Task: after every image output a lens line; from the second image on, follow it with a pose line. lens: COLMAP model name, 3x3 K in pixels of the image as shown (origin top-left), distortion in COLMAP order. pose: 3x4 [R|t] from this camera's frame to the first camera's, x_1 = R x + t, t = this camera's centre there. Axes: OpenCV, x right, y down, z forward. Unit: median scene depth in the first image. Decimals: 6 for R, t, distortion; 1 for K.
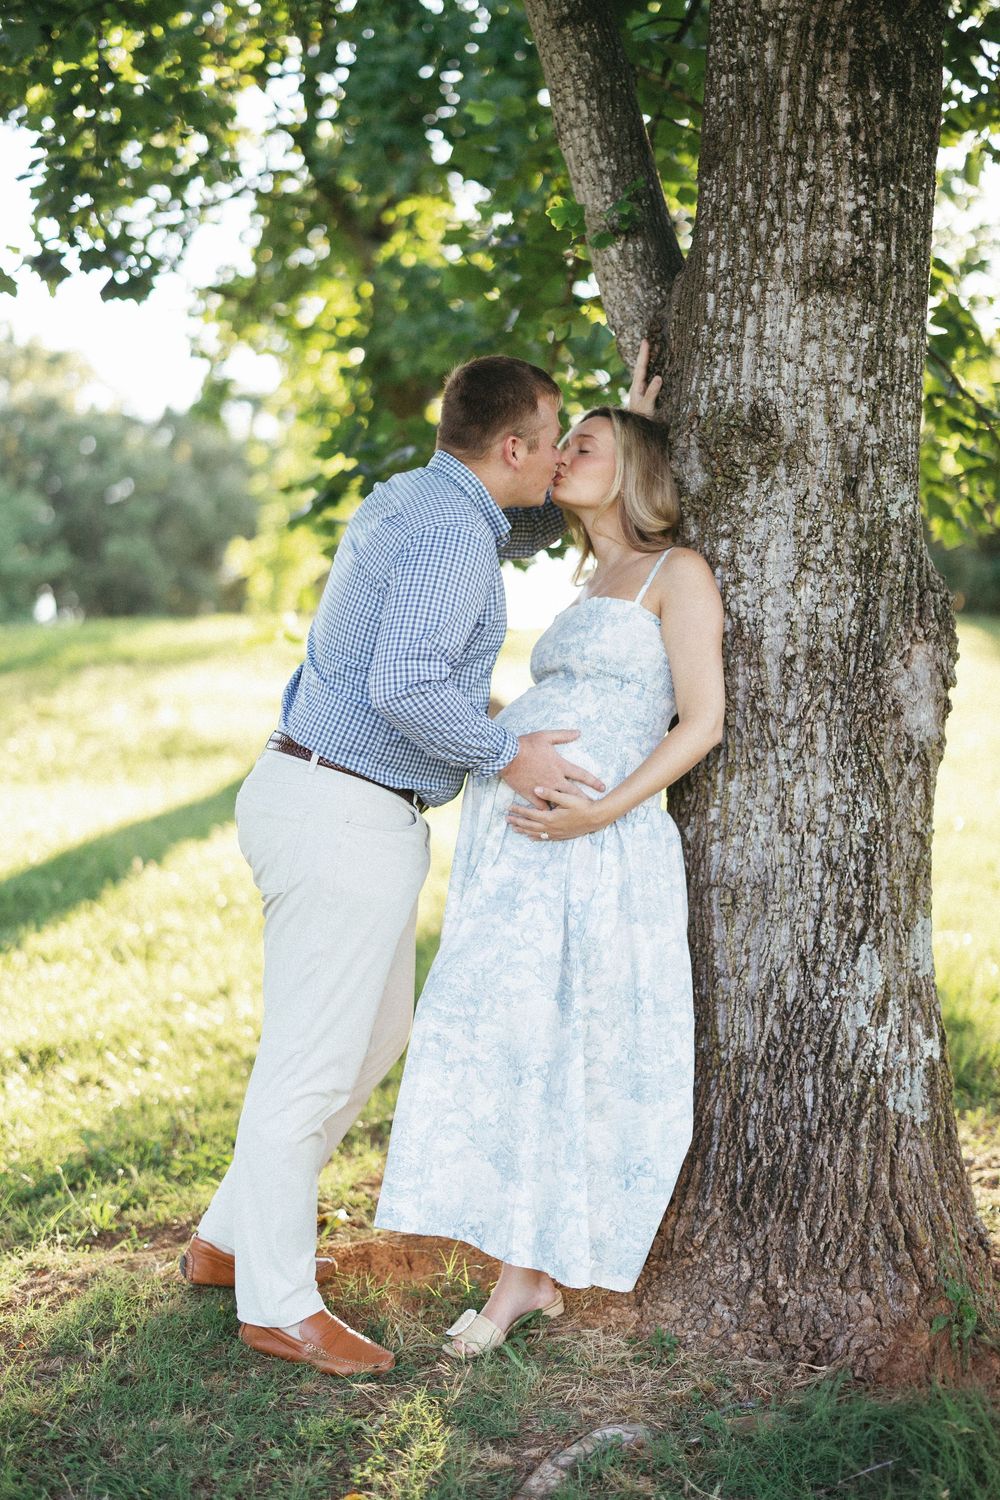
lens RADIAL K [[2154.6, 0, 500.0], [0, 2154.6, 750.0], [0, 0, 1]] dist [0.025186, 0.020094]
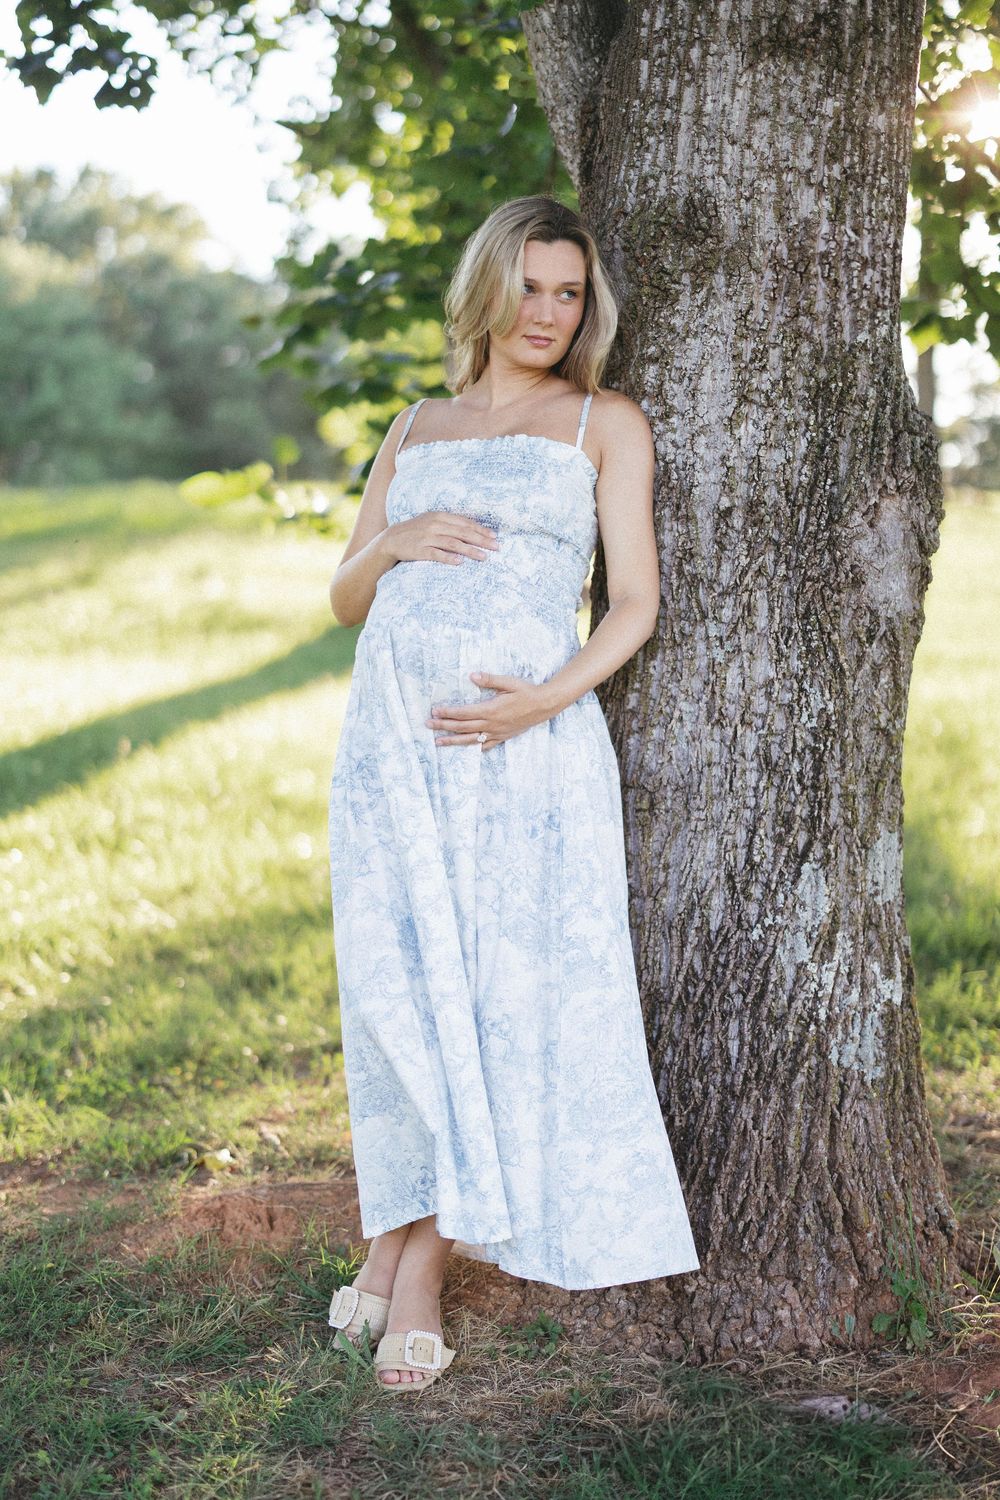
lens RADIAL K [[2271.2, 0, 479.0], [0, 2271.2, 736.0], [0, 0, 1]] dist [0.023079, 0.042365]
pose [[0.997376, 0.026252, -0.067462, 0.101413], [-0.023246, 0.998718, 0.044959, 0.005831], [0.068555, -0.043273, 0.996708, 0.130945]]
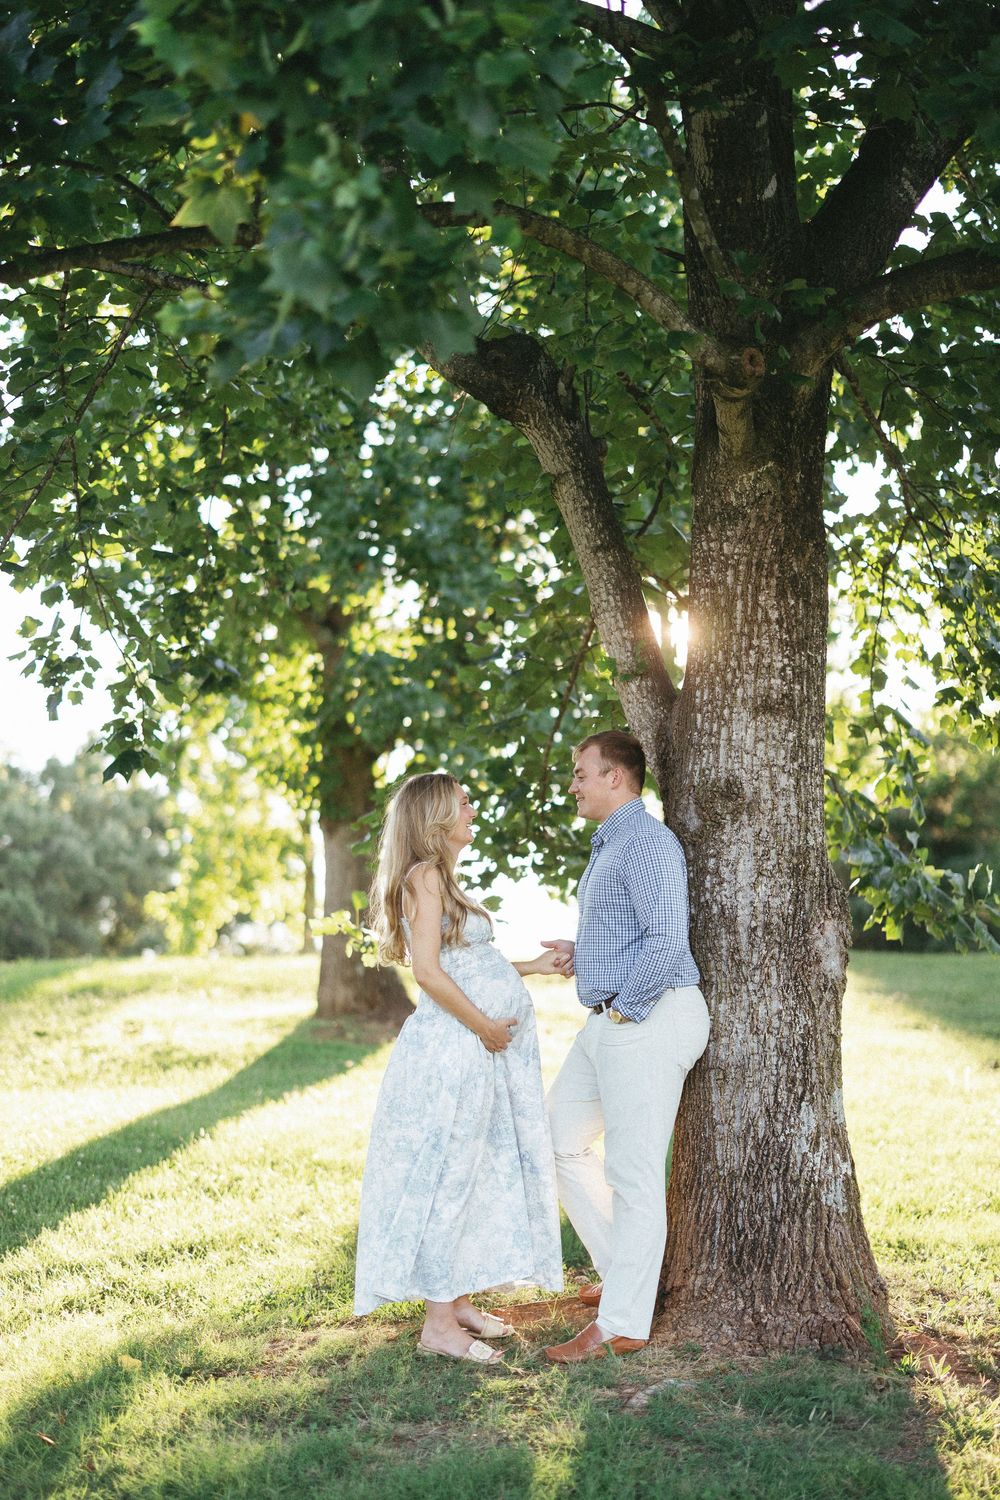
lens RADIAL K [[2154.6, 0, 500.0], [0, 2154.6, 750.0], [0, 0, 1]] dist [0.025186, 0.020094]
pose [[0.997879, -0.005349, 0.064880, -0.169394], [0.015711, 0.986947, -0.160278, 0.085596], [-0.063176, 0.160957, 0.984937, -0.656387]]
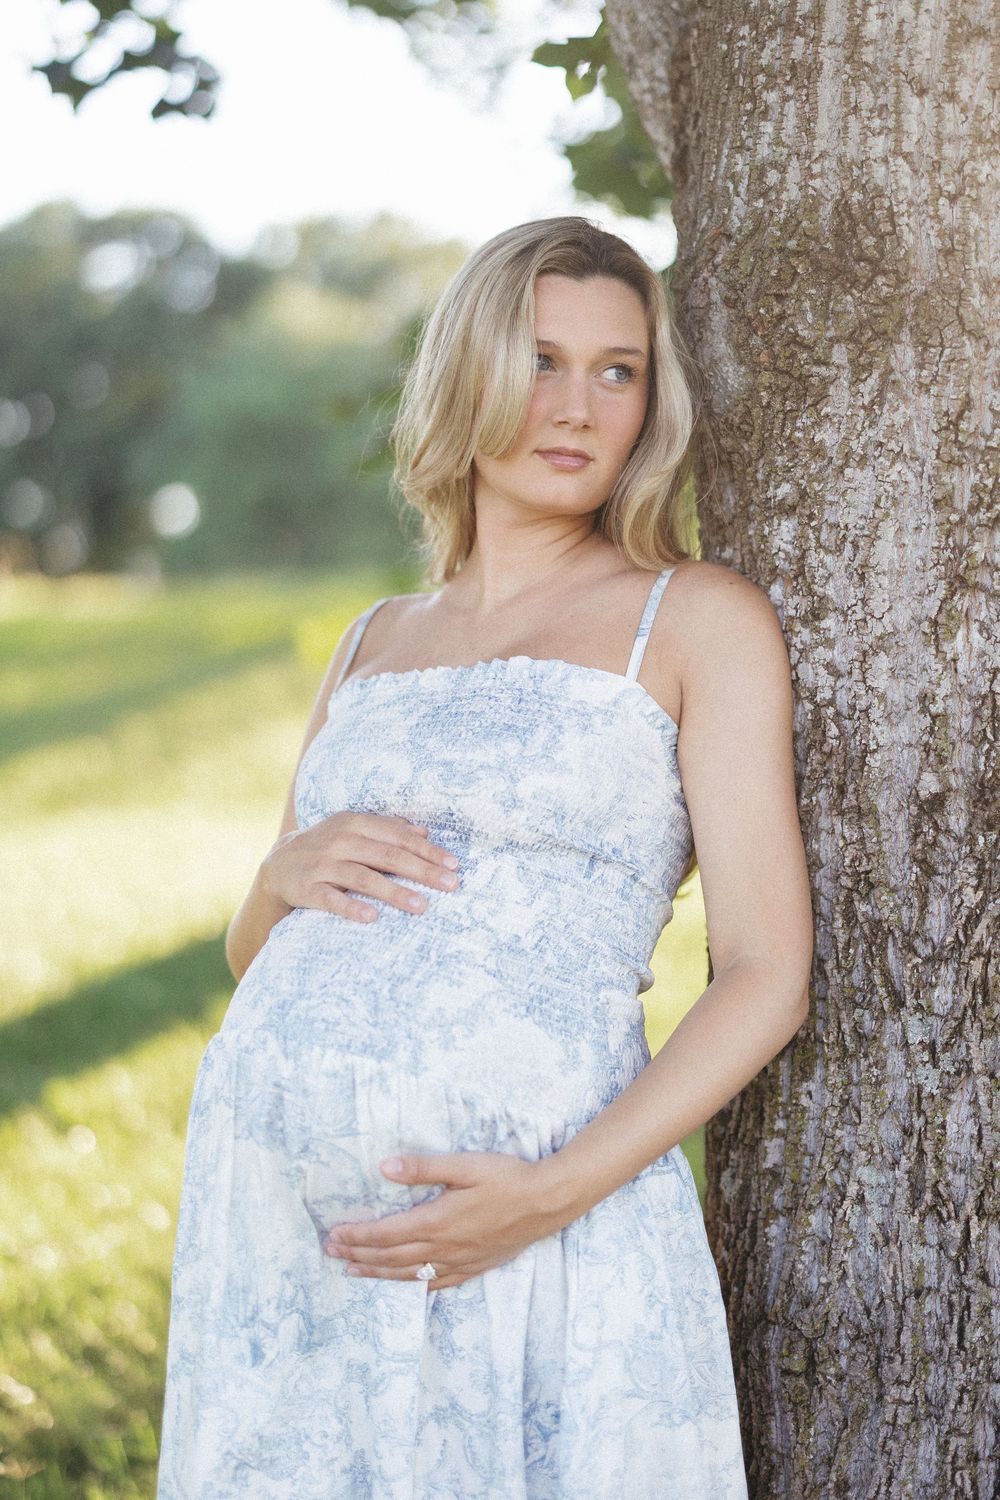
lens RADIAL K [[2562.0, 0, 501.5], [0, 2562.0, 671.4], [0, 0, 1]] dist [-0.003983, 0.055076]
pose [[0.980051, -0.004003, -0.198706, 0.151068], [0.001240, 0.999901, -0.014025, -0.060594], [0.198743, 0.013499, 0.979959, 0.494001]]
